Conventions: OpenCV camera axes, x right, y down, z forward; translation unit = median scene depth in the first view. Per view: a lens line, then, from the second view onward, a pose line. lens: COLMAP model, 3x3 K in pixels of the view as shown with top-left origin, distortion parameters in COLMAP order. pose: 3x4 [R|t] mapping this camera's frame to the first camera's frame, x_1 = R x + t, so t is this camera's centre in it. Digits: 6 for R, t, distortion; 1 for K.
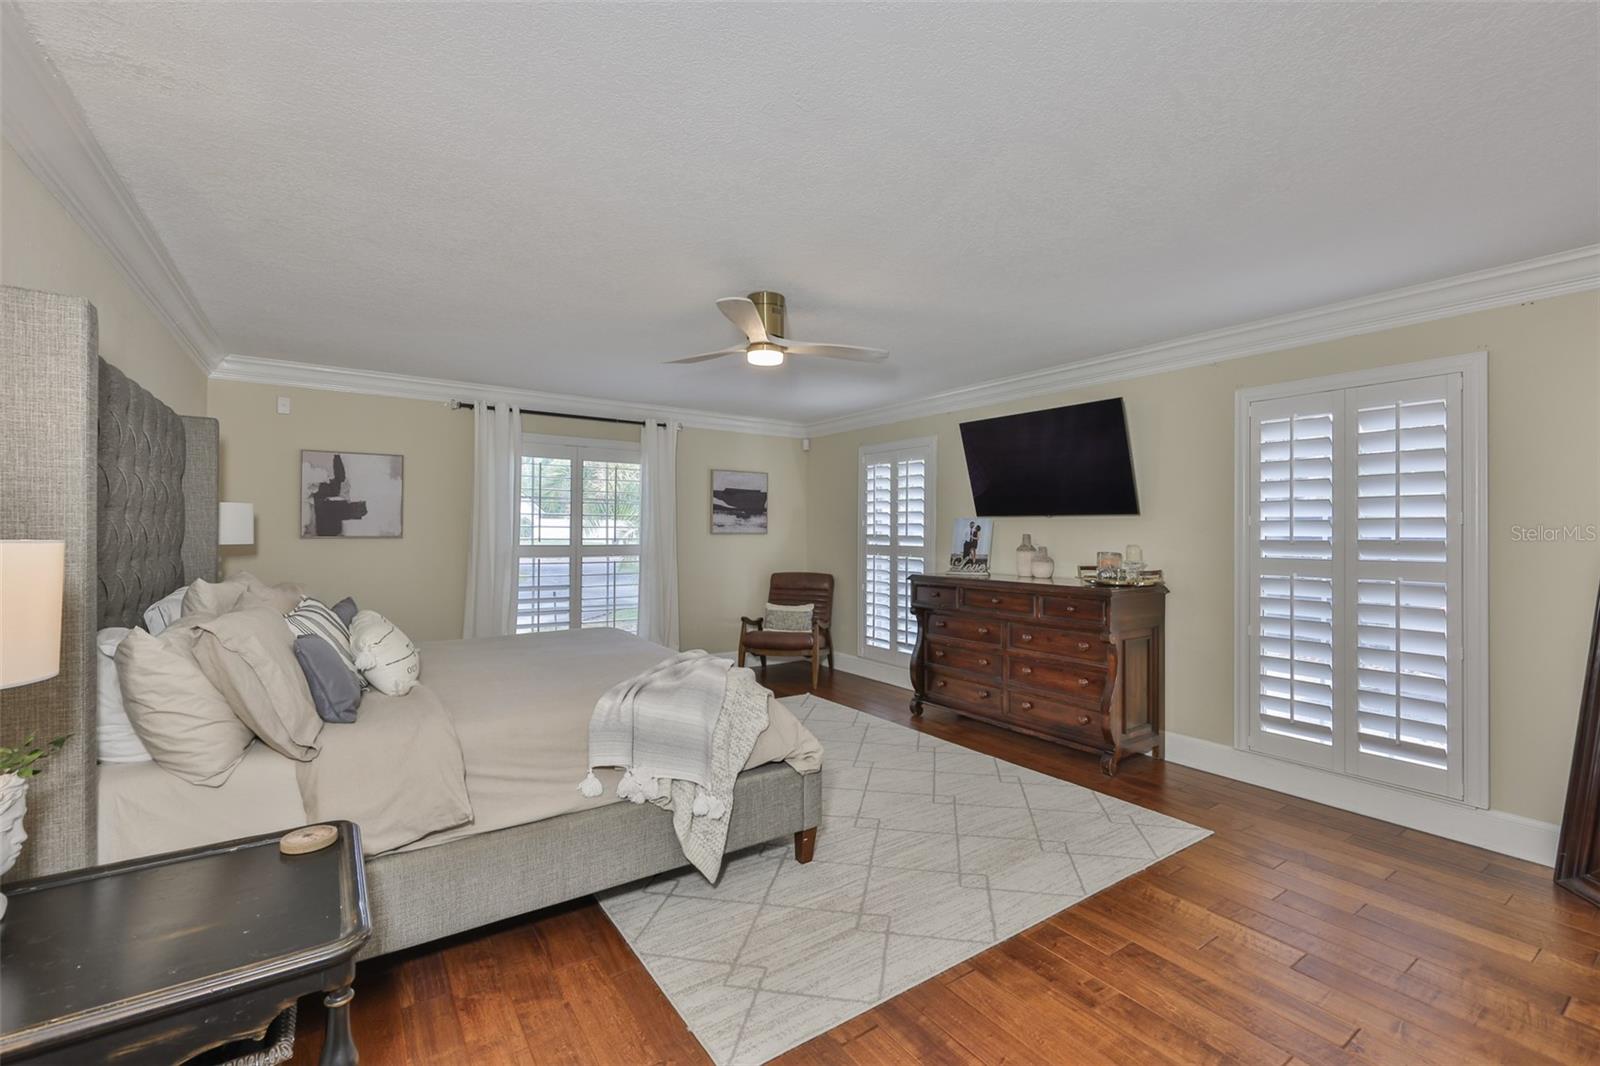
lens RADIAL K [[689.6, 0, 808.2], [0, 689.6, 546.9], [0, 0, 1]] dist [-0.002142, 0.000006]
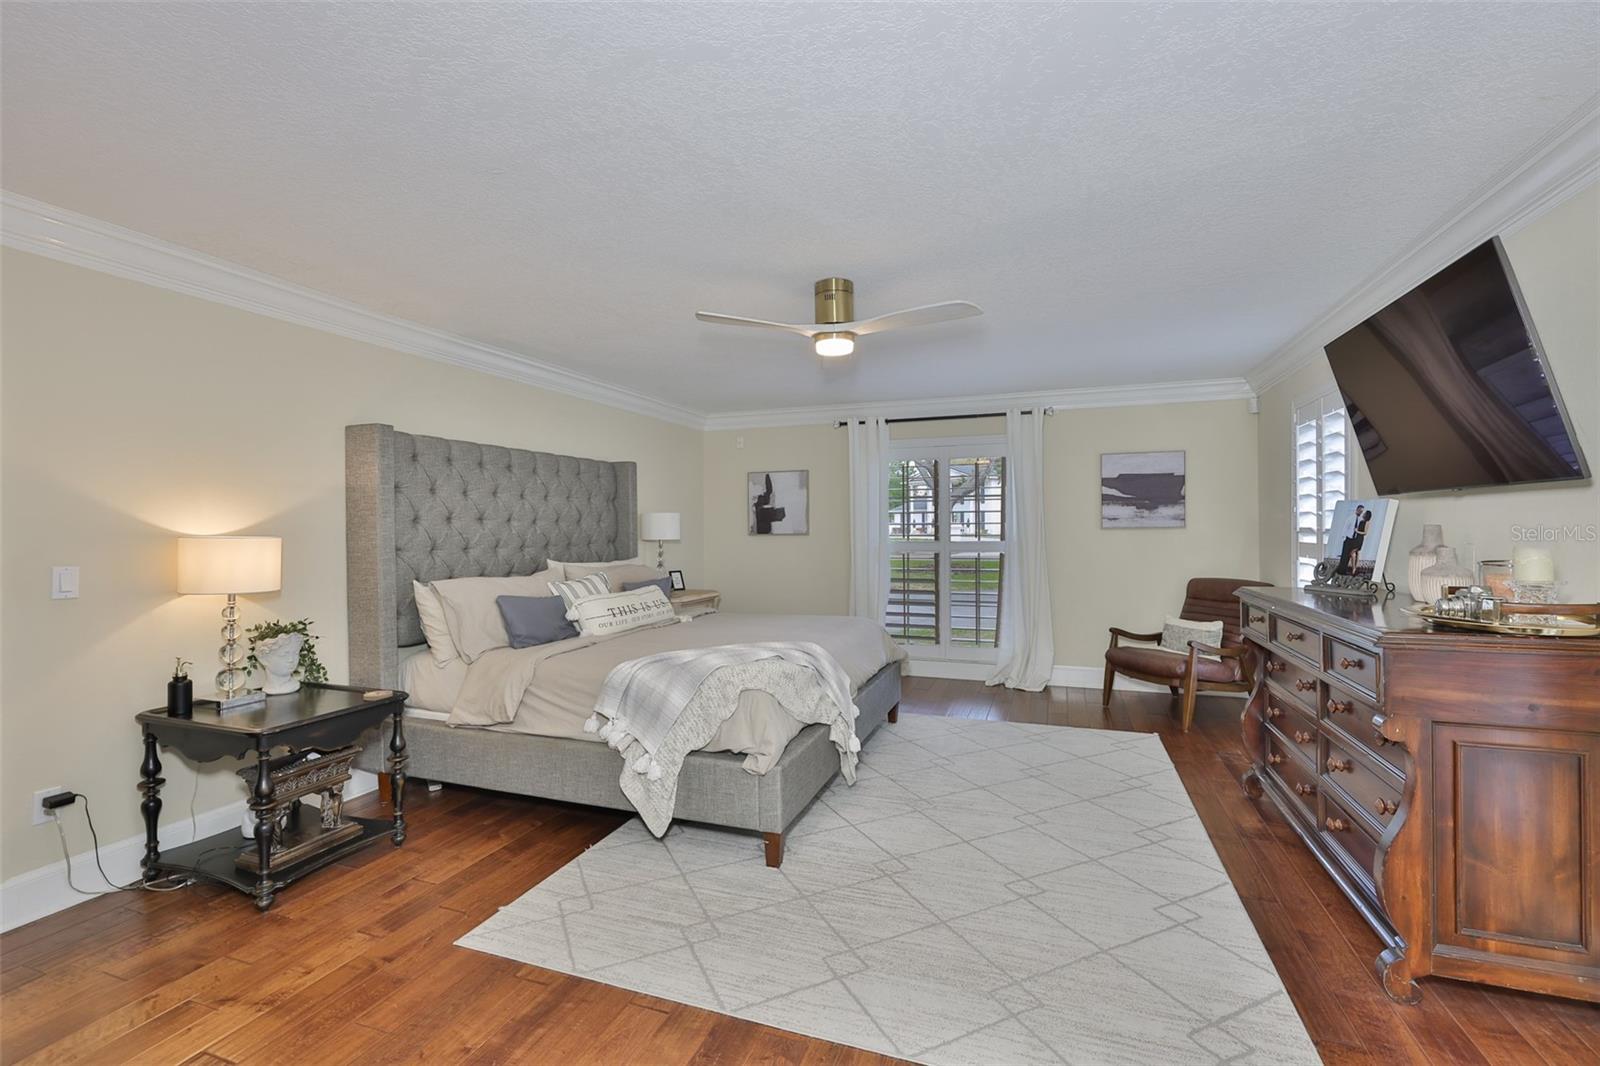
lens RADIAL K [[689.6, 0, 808.2], [0, 689.6, 546.9], [0, 0, 1]] dist [-0.002142, 0.000006]
pose [[0.576567, 0.011231, -0.816973, 0.472527], [-0.005706, 0.999936, 0.009719, -0.003404], [0.817030, -0.000942, 0.576595, 0.275633]]
